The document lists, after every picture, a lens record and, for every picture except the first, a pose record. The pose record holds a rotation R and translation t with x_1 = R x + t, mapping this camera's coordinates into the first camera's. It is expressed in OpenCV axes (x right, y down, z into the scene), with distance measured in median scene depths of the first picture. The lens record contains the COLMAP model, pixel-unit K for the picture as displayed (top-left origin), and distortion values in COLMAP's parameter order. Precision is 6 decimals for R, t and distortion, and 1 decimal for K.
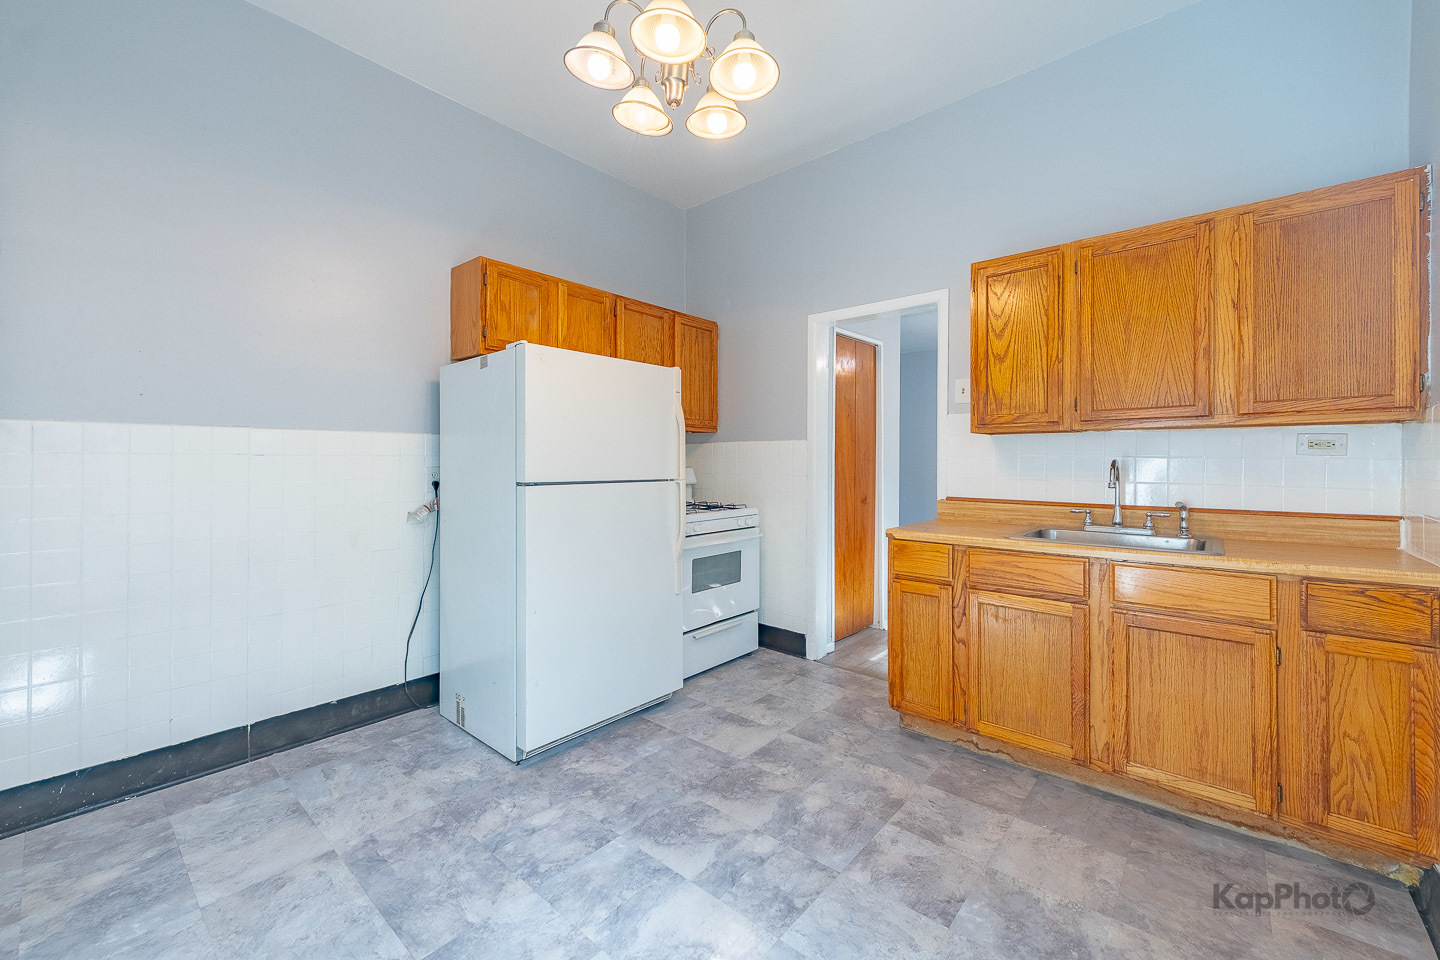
lens RADIAL K [[563.2, 0, 728.0], [0, 563.2, 473.3], [0, 0, 1]] dist [-0.020932, -0.001727]
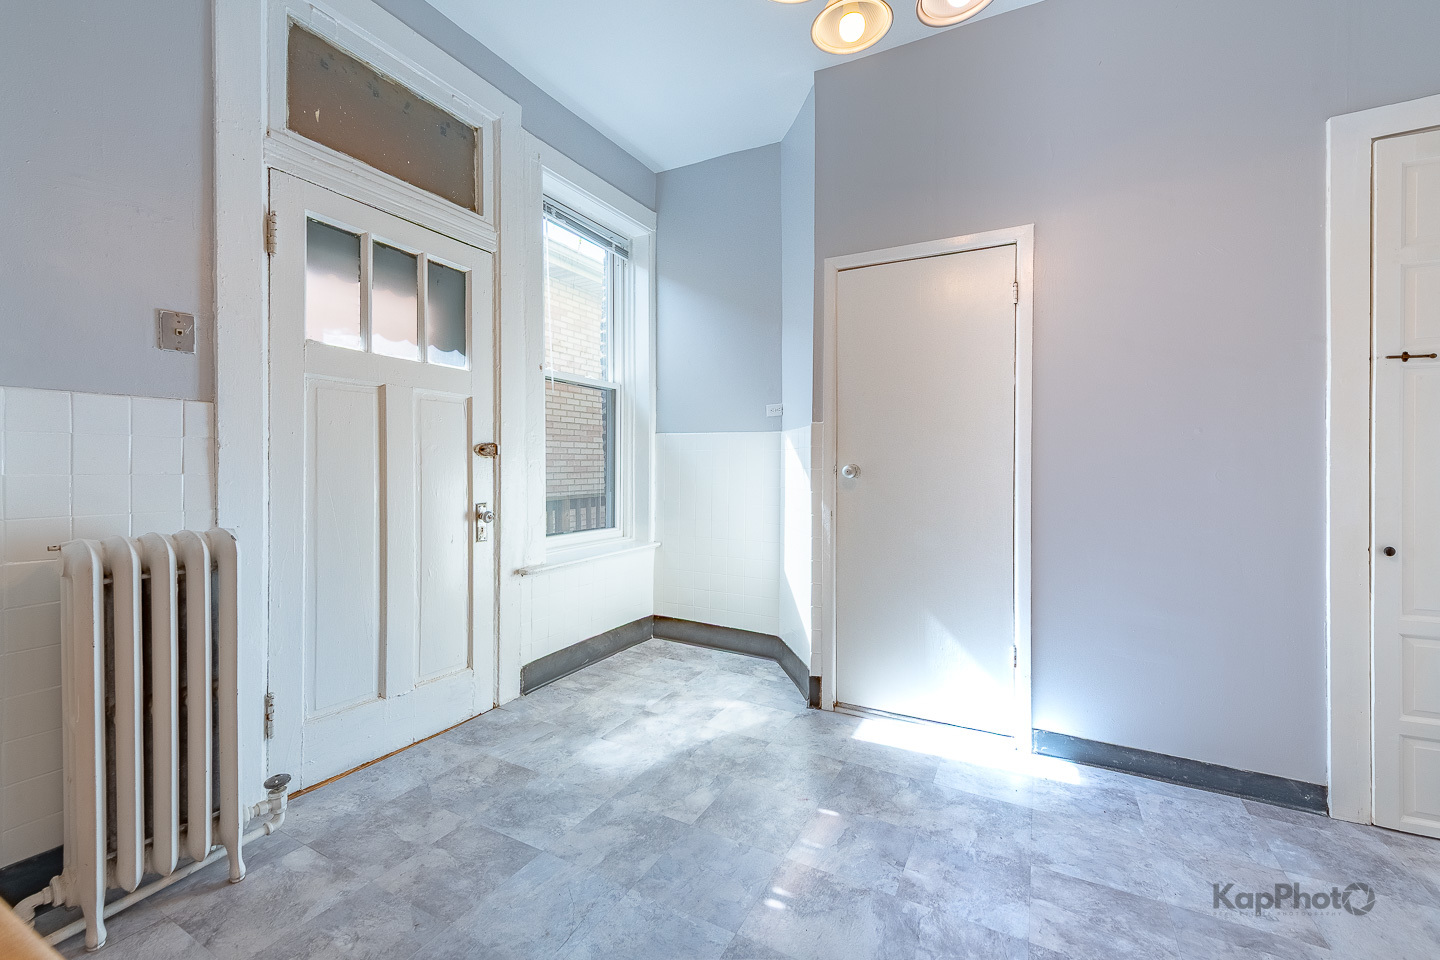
lens RADIAL K [[563.2, 0, 721.7], [0, 563.2, 469.1], [0, 0, 1]] dist [-0.020932, -0.001727]
pose [[-0.979286, 0.003831, -0.202446, 0.290001], [0.000239, 0.999842, 0.017763, 0.014295], [0.202483, 0.017347, -0.979132, 1.803060]]
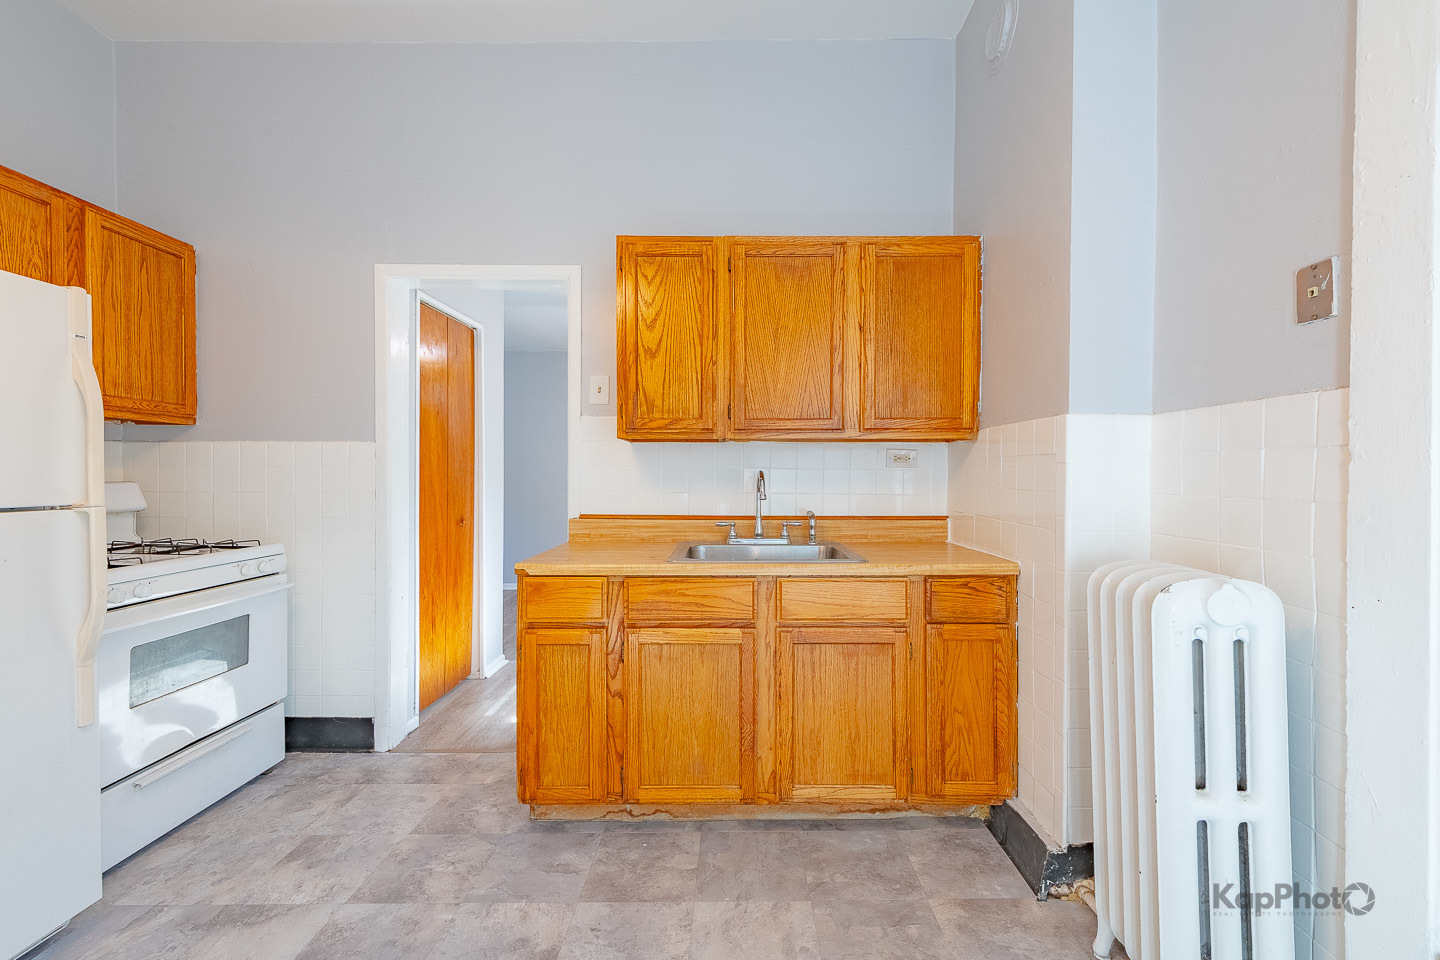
lens RADIAL K [[540.3, 0, 732.2], [0, 540.3, 479.5], [0, 0, 1]] dist [0.012718, -0.002091]
pose [[0.733189, -0.005224, 0.680005, 0.008716], [0.013266, 0.999890, -0.006623, -0.003008], [-0.679896, 0.013877, 0.733178, 0.312349]]
